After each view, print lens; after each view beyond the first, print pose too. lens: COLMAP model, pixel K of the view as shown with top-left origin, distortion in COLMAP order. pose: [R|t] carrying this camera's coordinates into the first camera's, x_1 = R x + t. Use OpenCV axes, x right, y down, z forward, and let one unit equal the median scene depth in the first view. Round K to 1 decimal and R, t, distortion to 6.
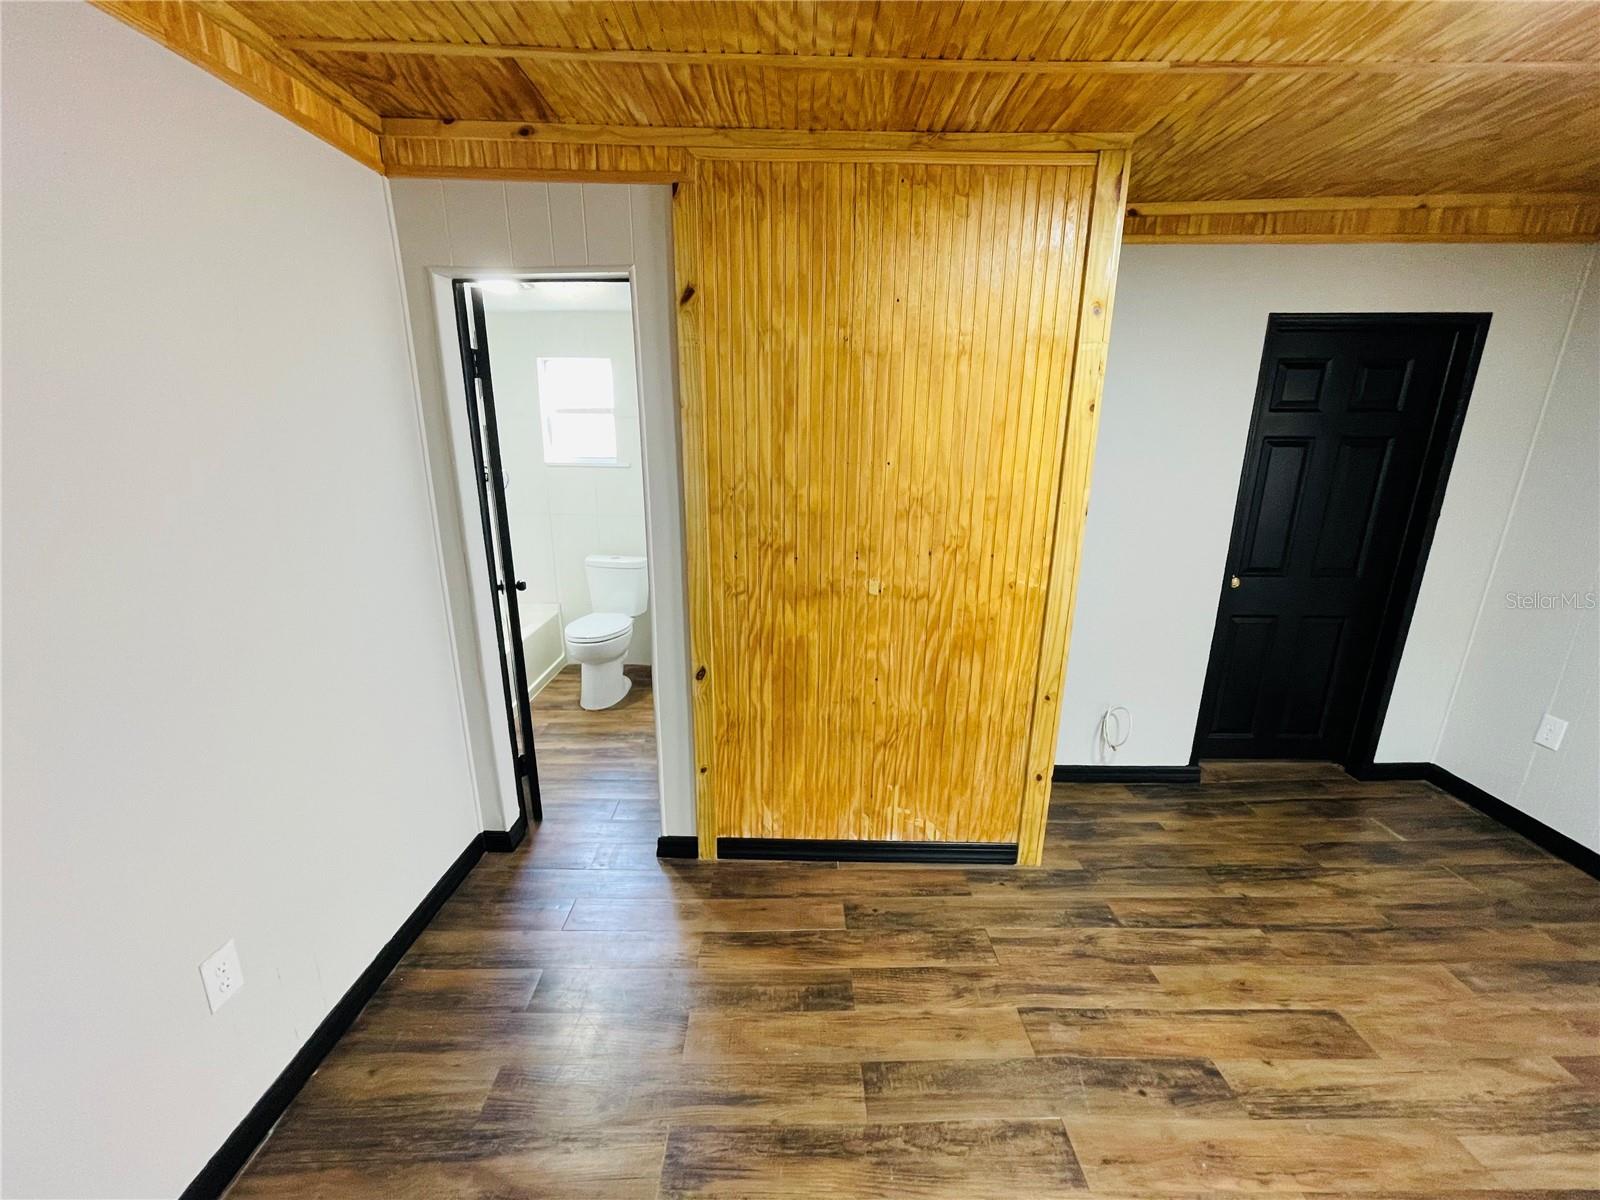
lens RADIAL K [[642.9, 0, 805.3], [0, 642.9, 613.2], [0, 0, 1]] dist [0.002016, -0.001427]
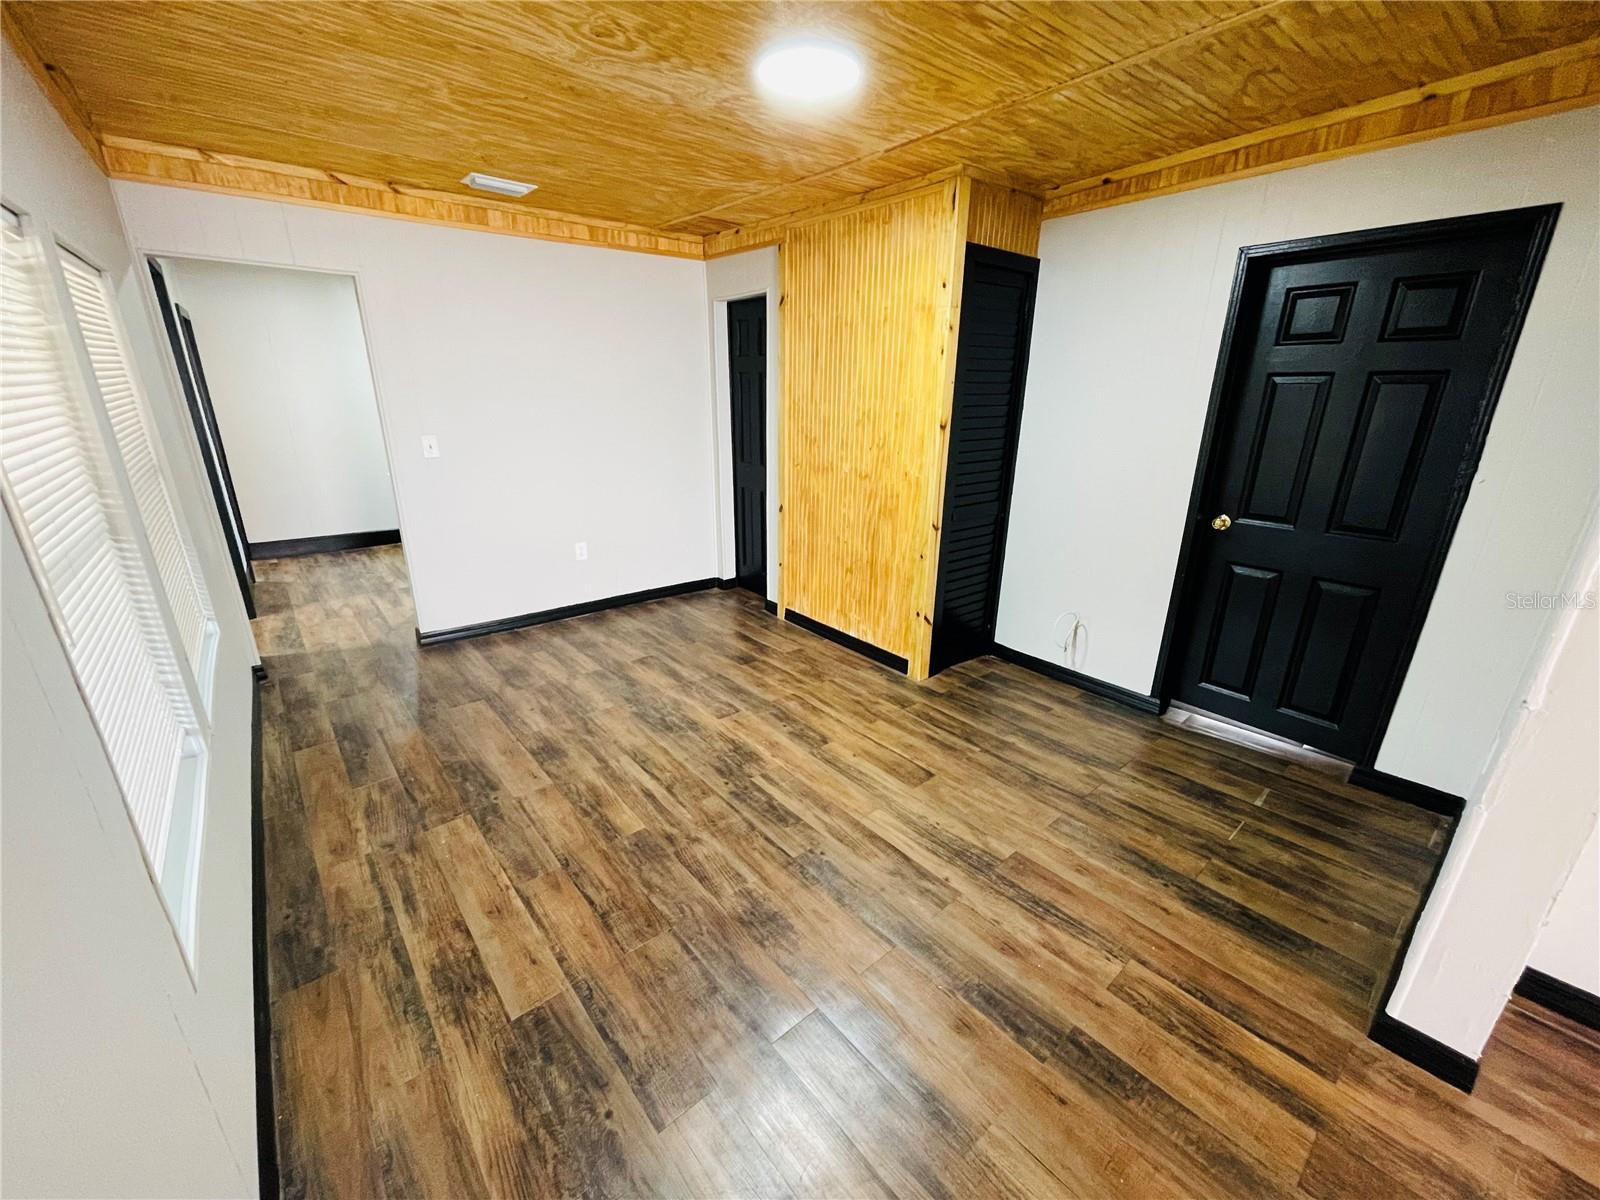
lens RADIAL K [[642.9, 0, 803.6], [0, 642.9, 609.4], [0, 0, 1]] dist [0.002016, -0.001427]
pose [[0.639078, 0.251483, -0.726867, 1.379567], [-0.213586, 0.965893, 0.146393, 0.097582], [0.738891, 0.061692, 0.670995, -0.179767]]
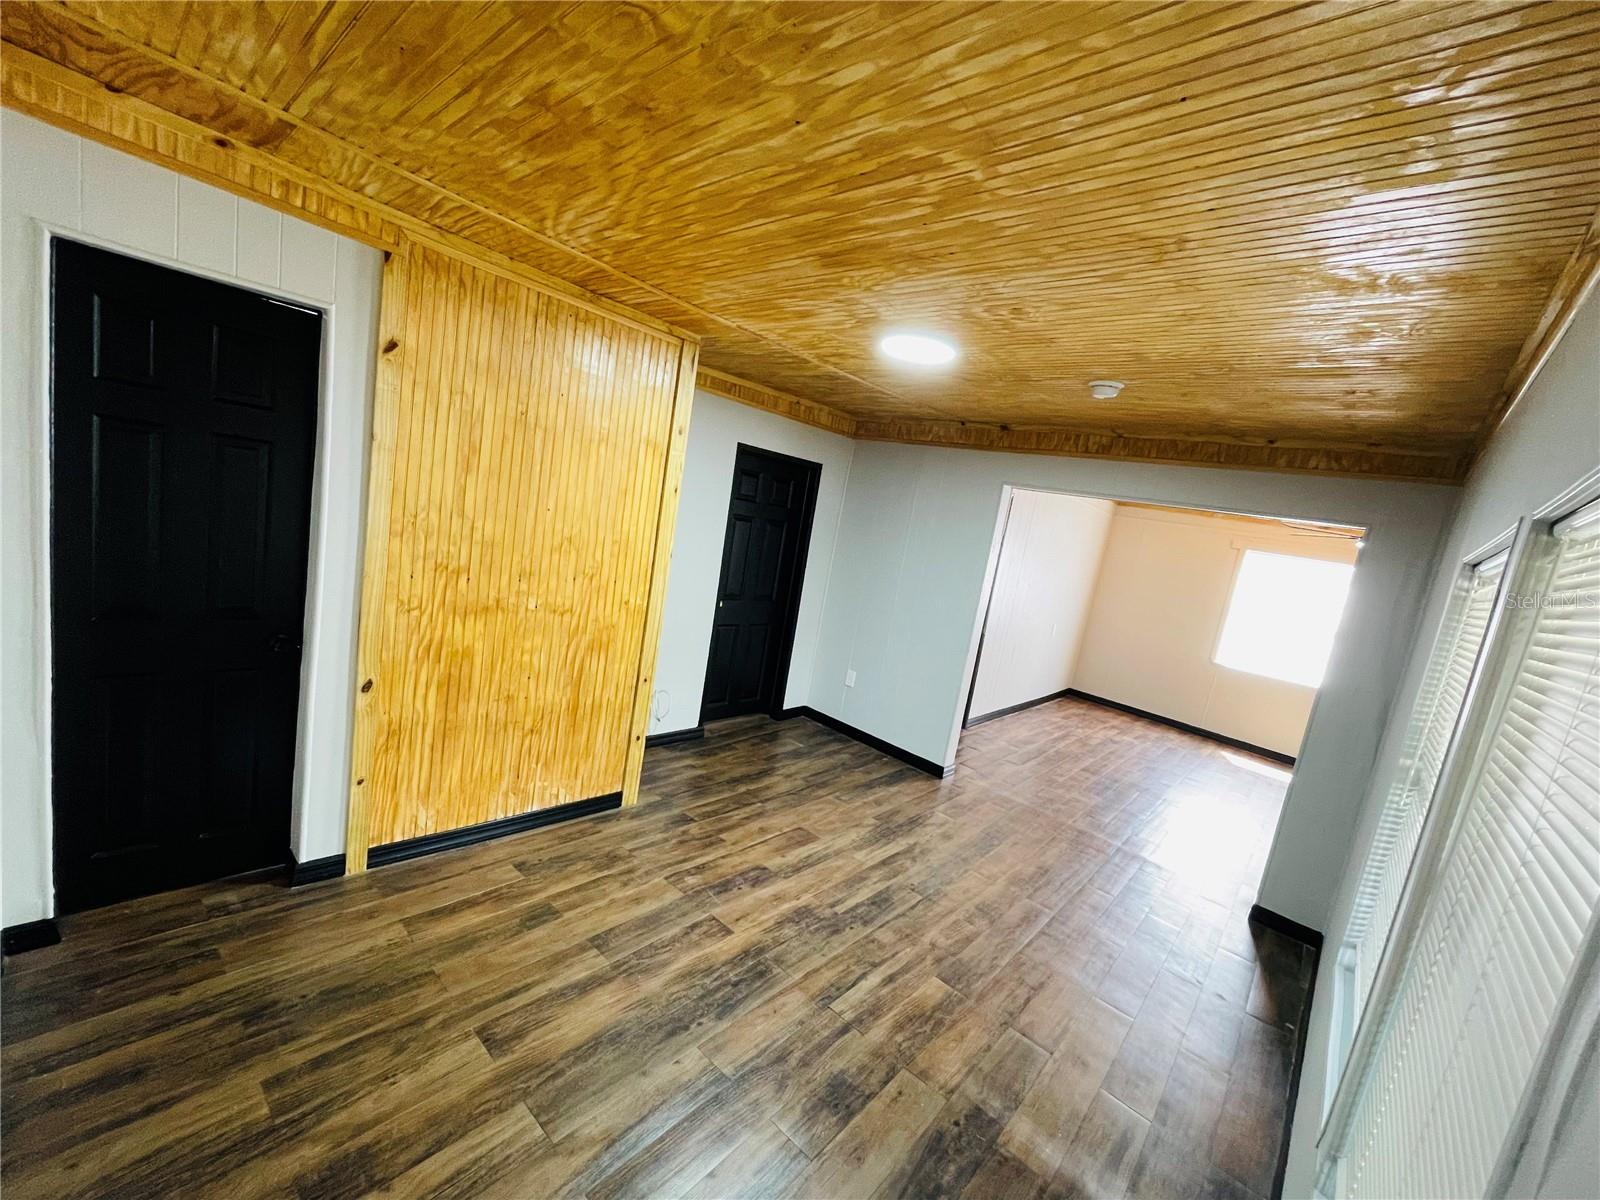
lens RADIAL K [[642.9, 0, 795.6], [0, 642.9, 613.4], [0, 0, 1]] dist [0.002016, -0.001427]
pose [[0.667270, -0.009332, 0.744757, -0.509434], [0.044150, 0.998659, -0.027043, 0.036918], [-0.743506, 0.050927, 0.666787, -0.244087]]
